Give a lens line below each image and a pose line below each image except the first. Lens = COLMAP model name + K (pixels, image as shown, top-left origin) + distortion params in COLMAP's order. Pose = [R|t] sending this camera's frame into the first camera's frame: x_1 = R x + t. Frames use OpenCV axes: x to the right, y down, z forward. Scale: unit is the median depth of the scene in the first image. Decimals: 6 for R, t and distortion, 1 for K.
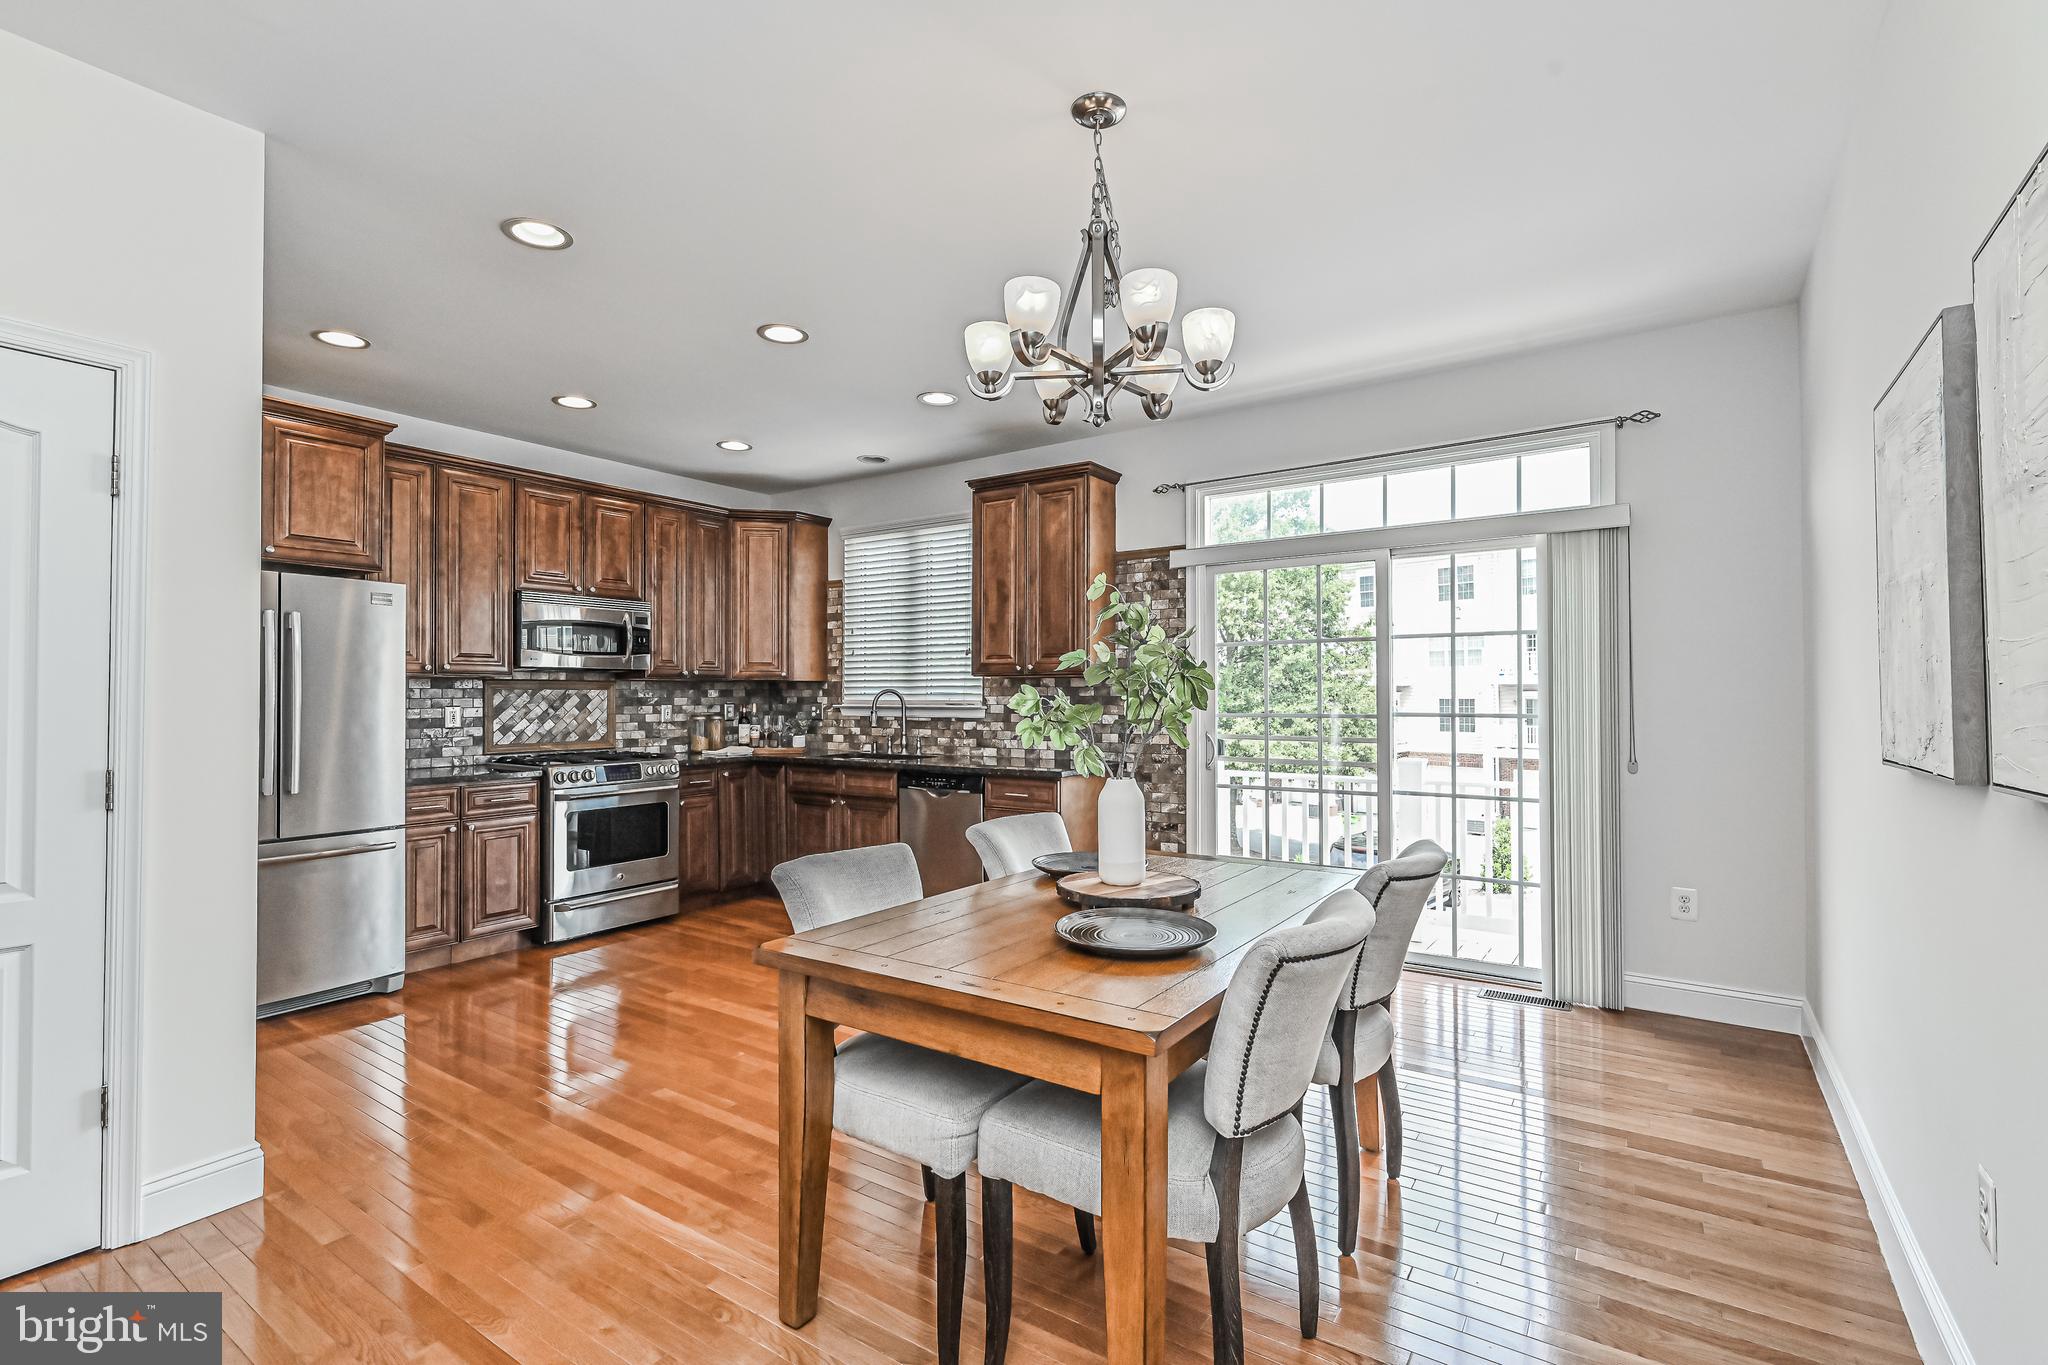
lens RADIAL K [[927.4, 0, 1029.5], [0, 927.4, 684.5], [0, 0, 1]] dist [0.000000, 0.000028]
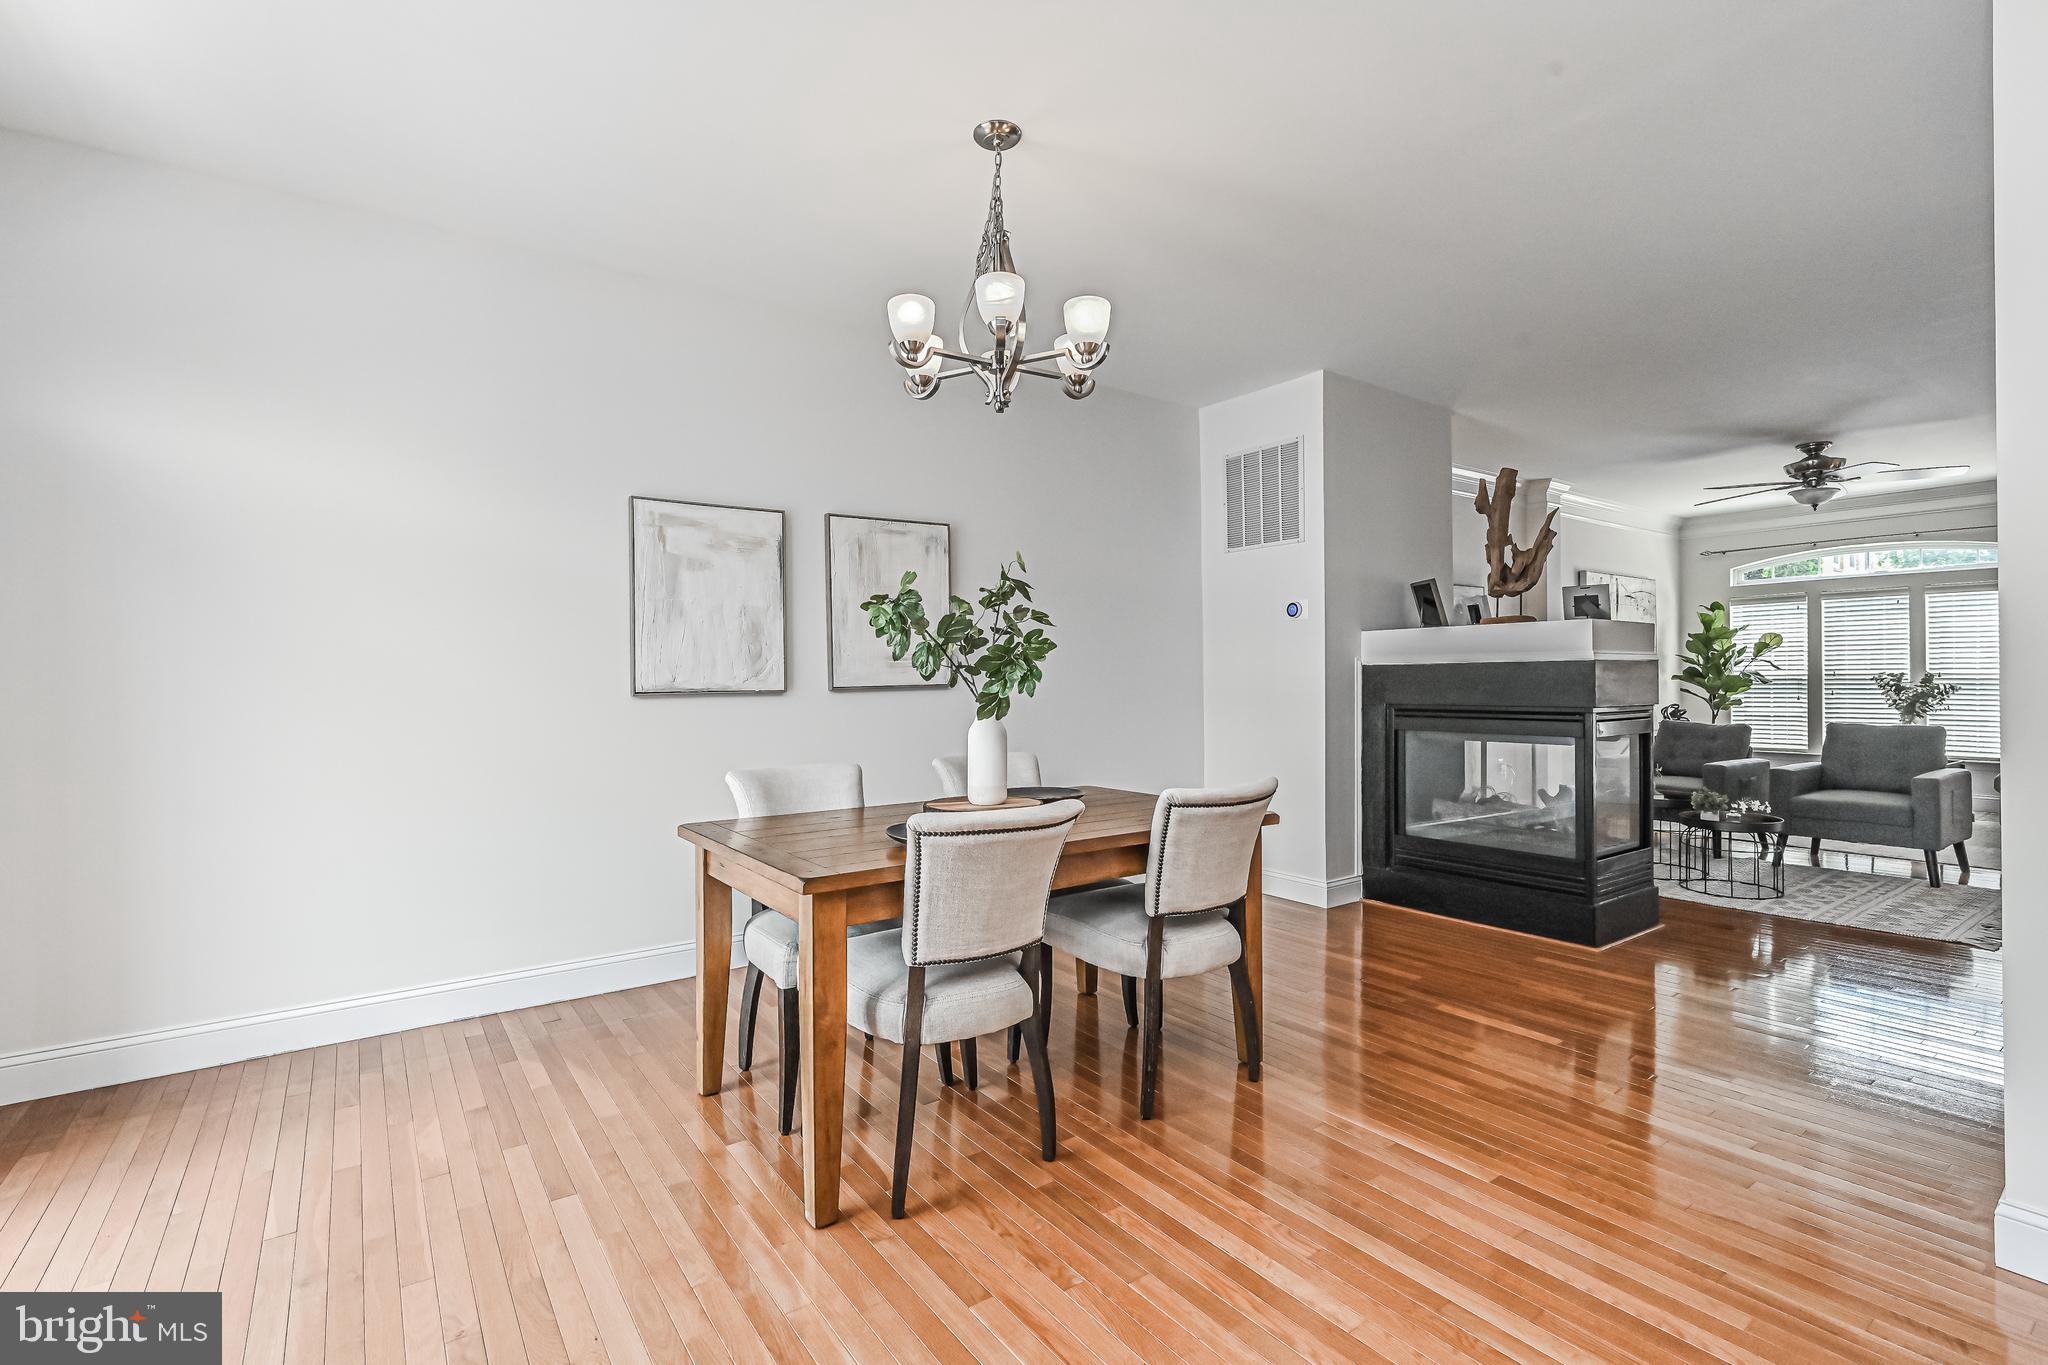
lens RADIAL K [[928.9, 0, 1021.4], [0, 928.9, 677.6], [0, 0, 1]] dist [0.002184, 0.000614]
pose [[-0.940177, 0.011966, 0.340476, -0.153956], [0.005906, 0.999805, -0.018828, 0.034661], [-0.340635, -0.015691, -0.940065, 0.934927]]
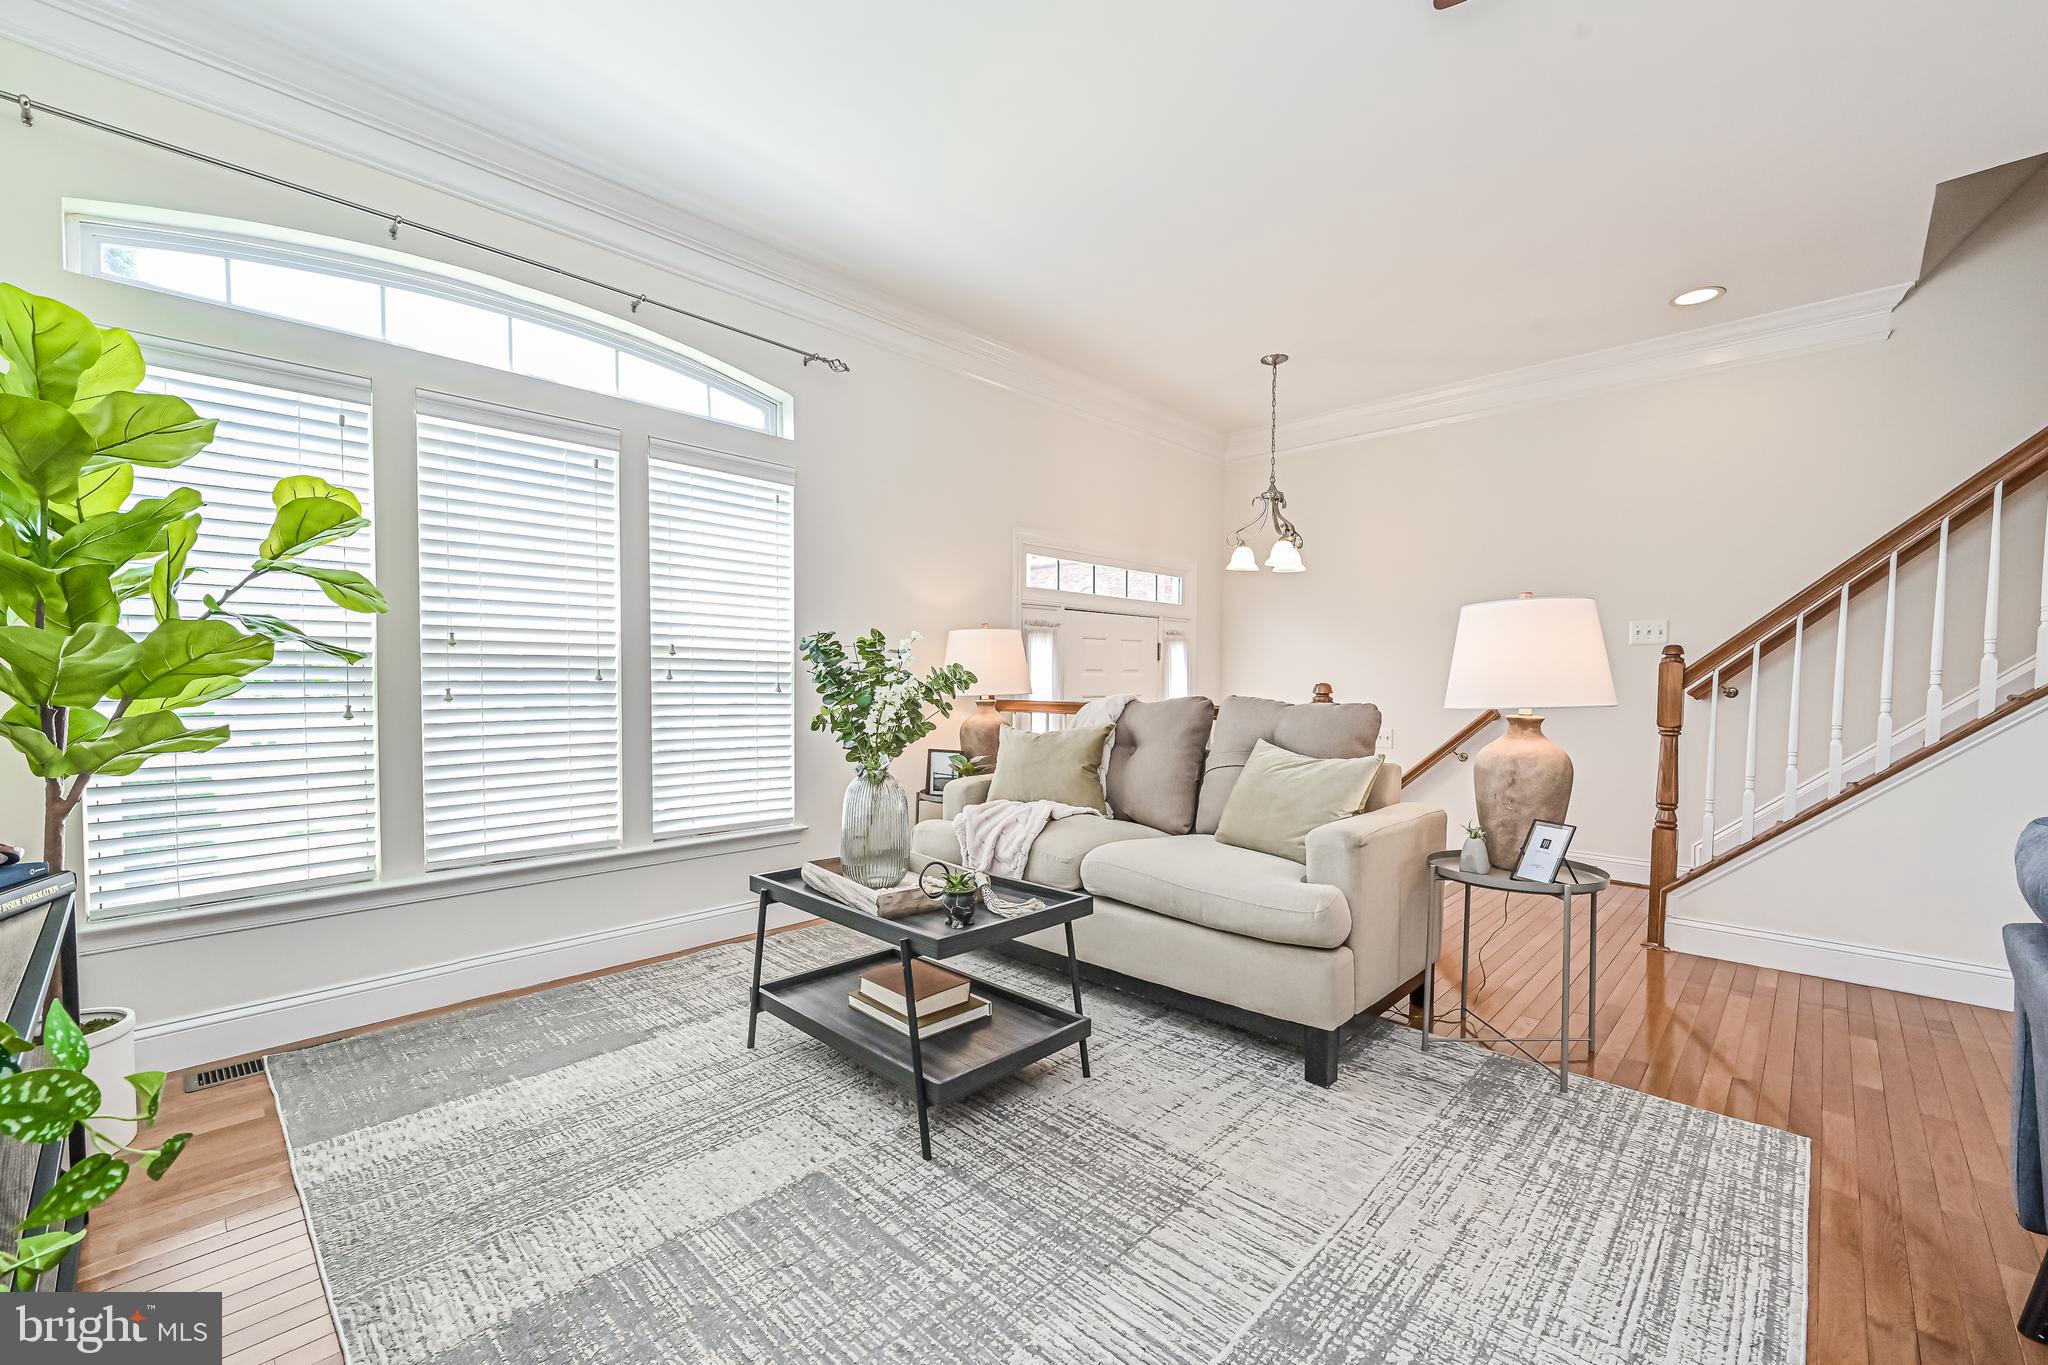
lens RADIAL K [[847.9, 0, 1026.8], [0, 847.9, 710.7], [0, 0, 1]] dist [-0.000918, -0.000117]
pose [[-0.159816, 0.039077, -0.986373, -0.495875], [0.010668, 0.999226, 0.037857, 0.033715], [0.987089, -0.004472, -0.160109, -0.682281]]
